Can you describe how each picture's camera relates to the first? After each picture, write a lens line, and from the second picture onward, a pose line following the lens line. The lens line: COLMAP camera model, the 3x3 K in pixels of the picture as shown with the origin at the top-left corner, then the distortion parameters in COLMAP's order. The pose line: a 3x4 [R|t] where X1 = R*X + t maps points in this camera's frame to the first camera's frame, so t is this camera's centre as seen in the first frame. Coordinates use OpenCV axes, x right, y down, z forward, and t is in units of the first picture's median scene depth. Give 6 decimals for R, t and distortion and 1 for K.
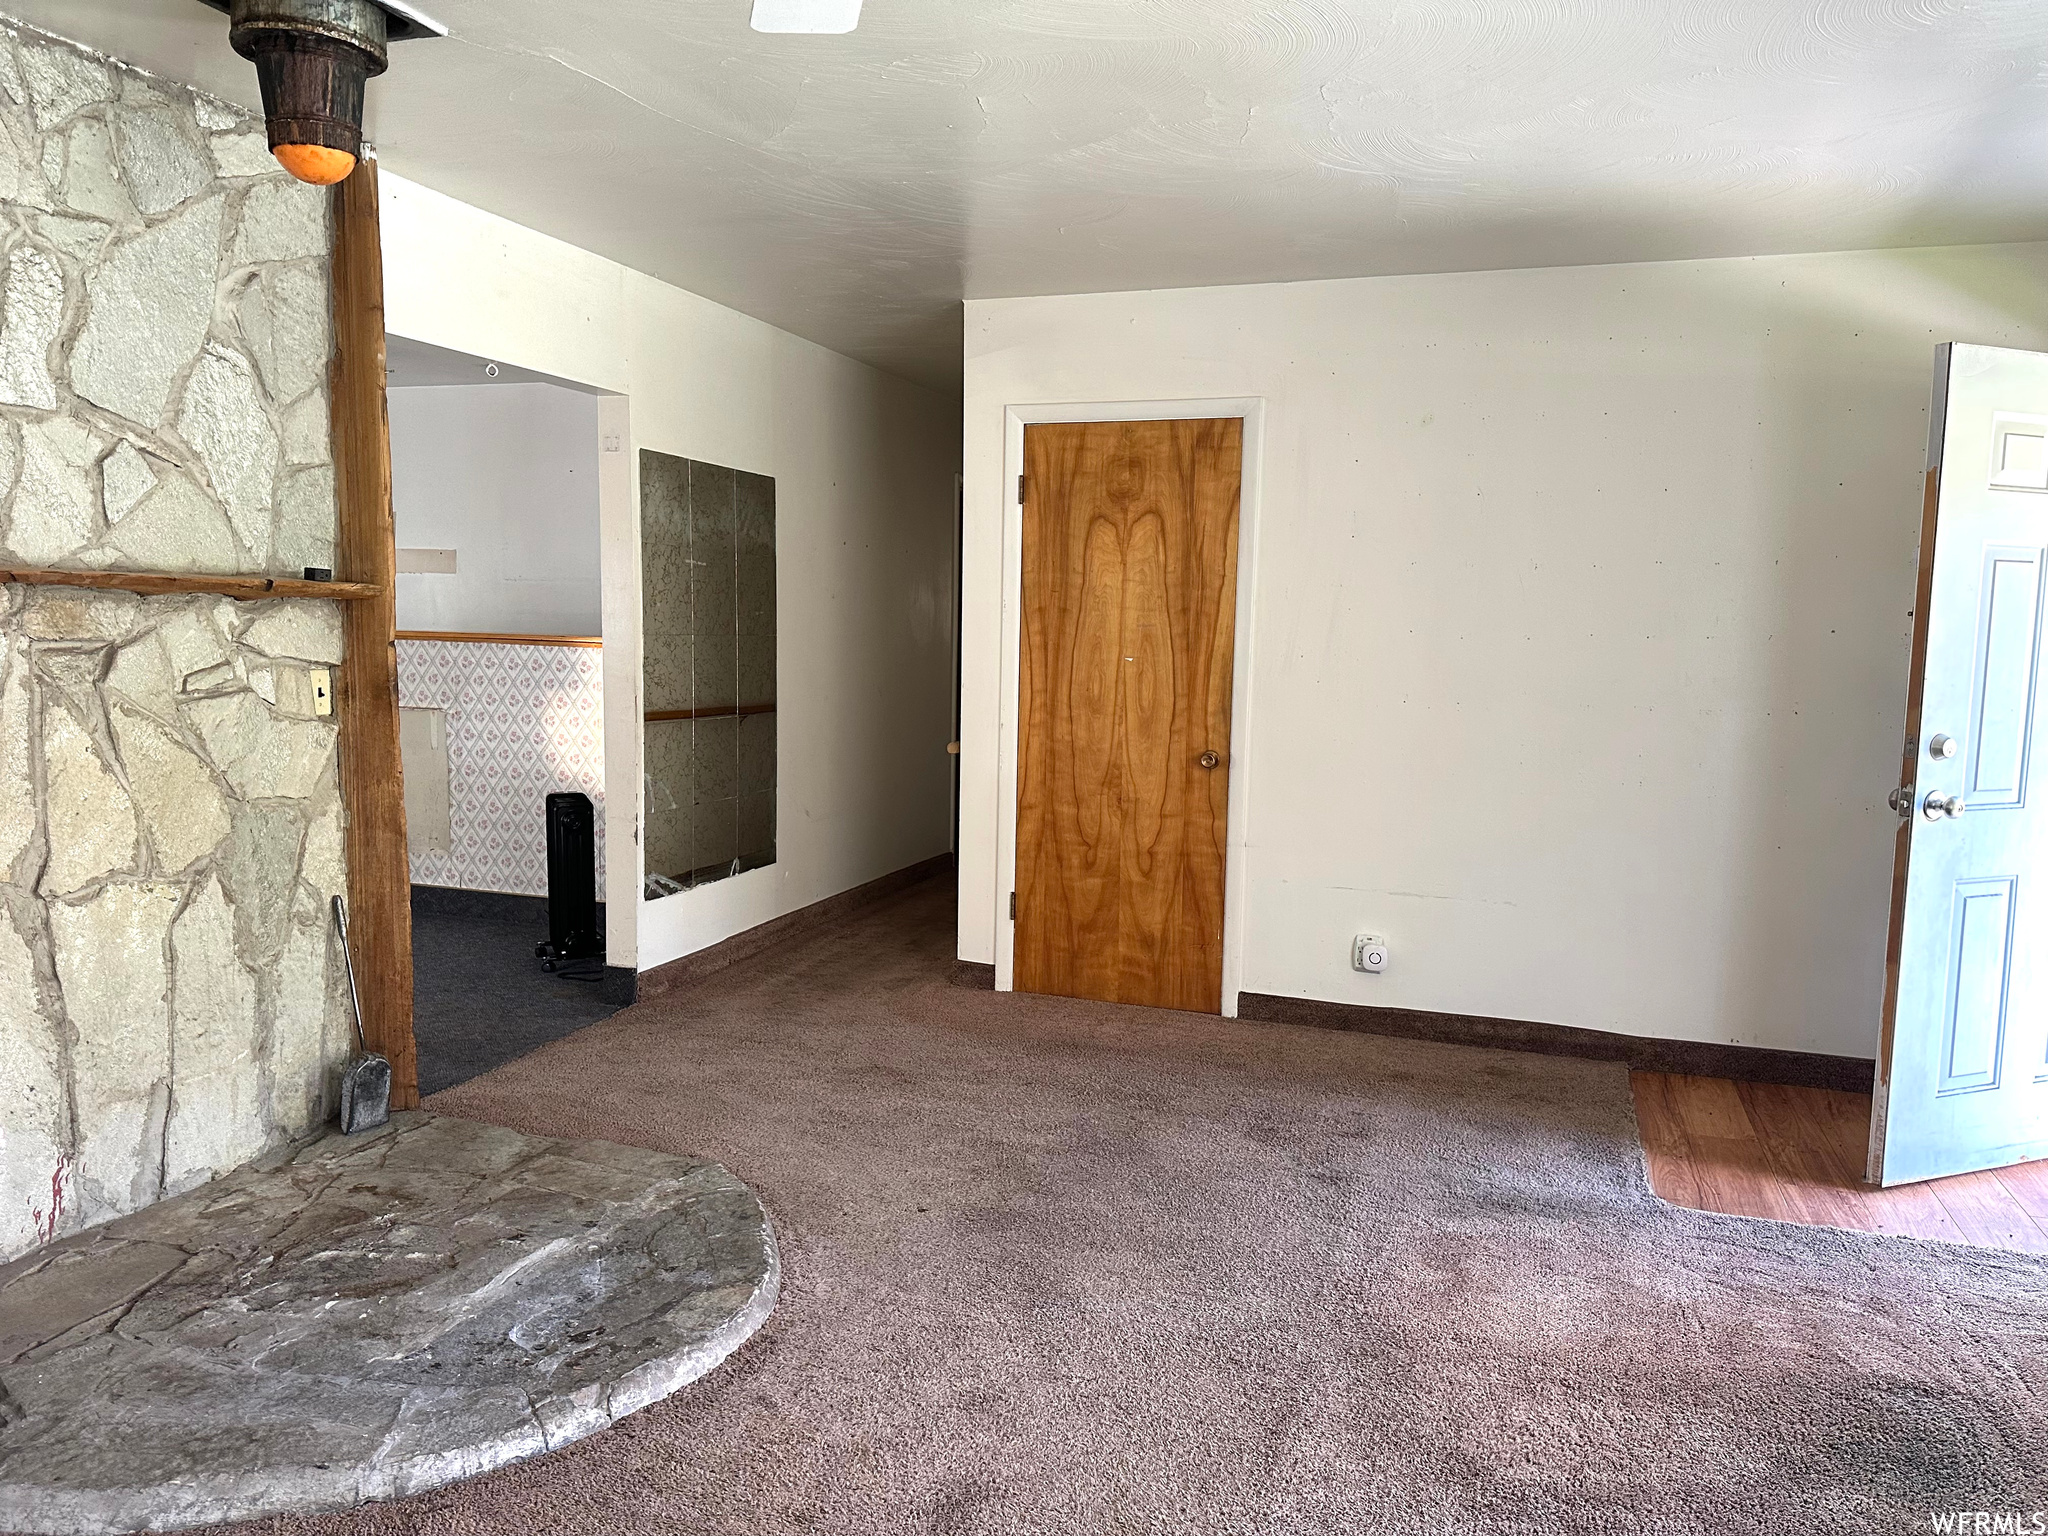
lens RADIAL K [[1438.8, 0, 1027.4], [0, 1438.8, 779.4], [0, 0, 1]] dist [-0.036890, -0.001109]
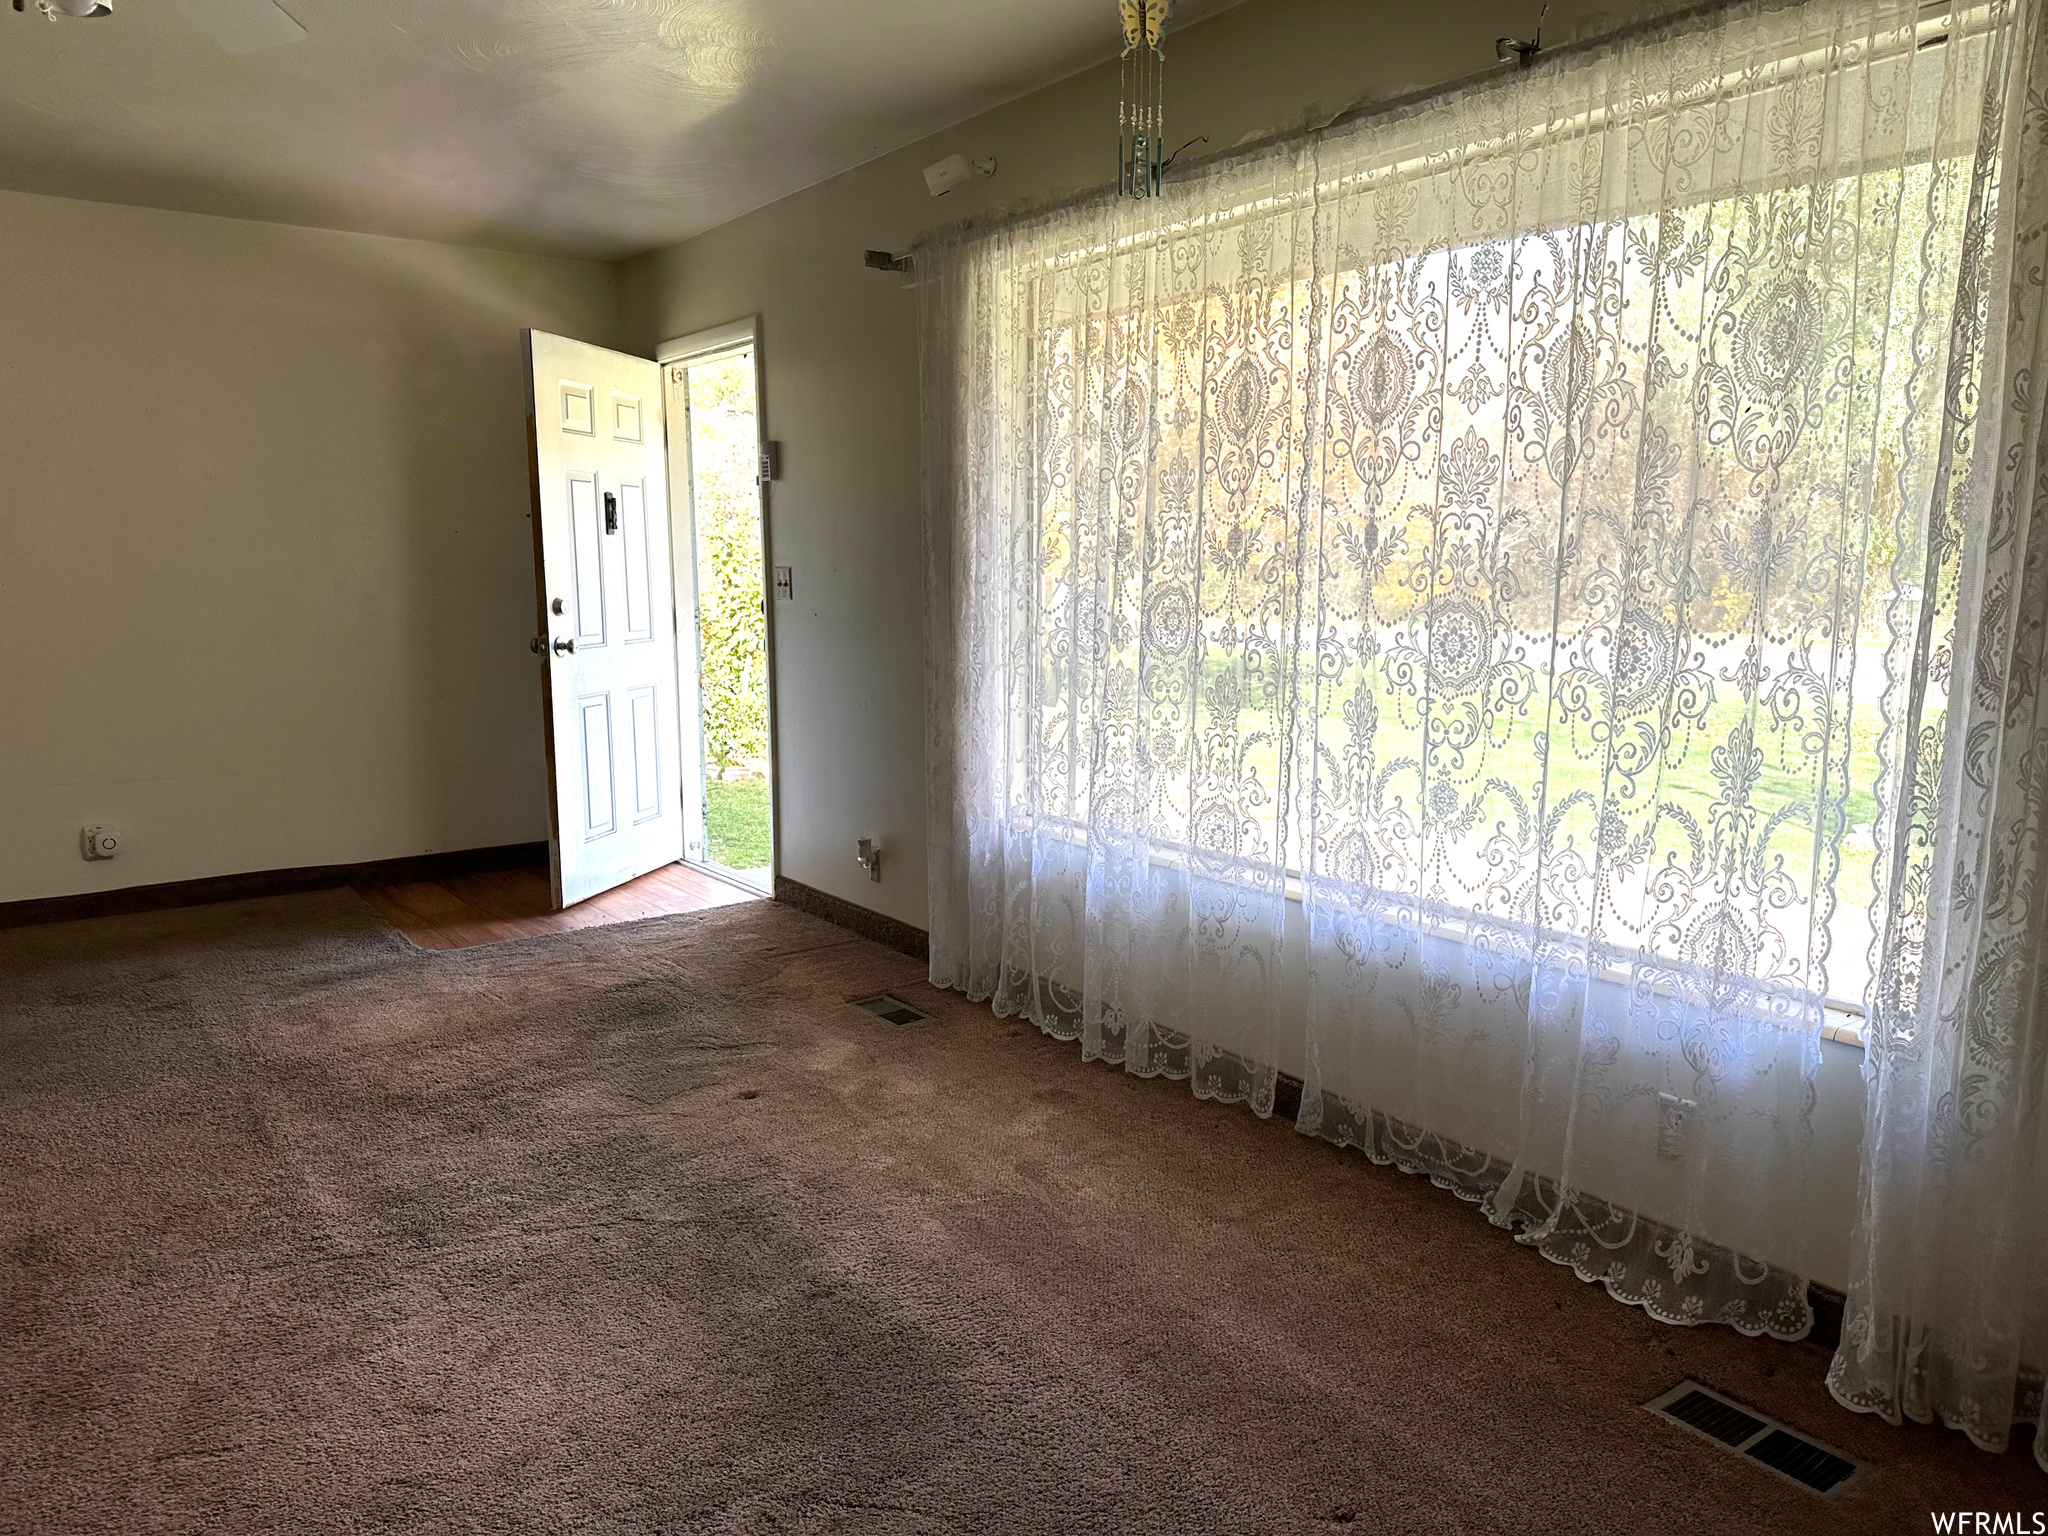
lens RADIAL K [[1438.8, 0, 1027.4], [0, 1438.8, 779.4], [0, 0, 1]] dist [-0.036890, -0.001109]
pose [[0.566937, -0.145605, 0.810790, -0.314820], [0.098822, 0.989168, 0.108539, 0.040456], [-0.817812, 0.018589, 0.575185, -0.257800]]
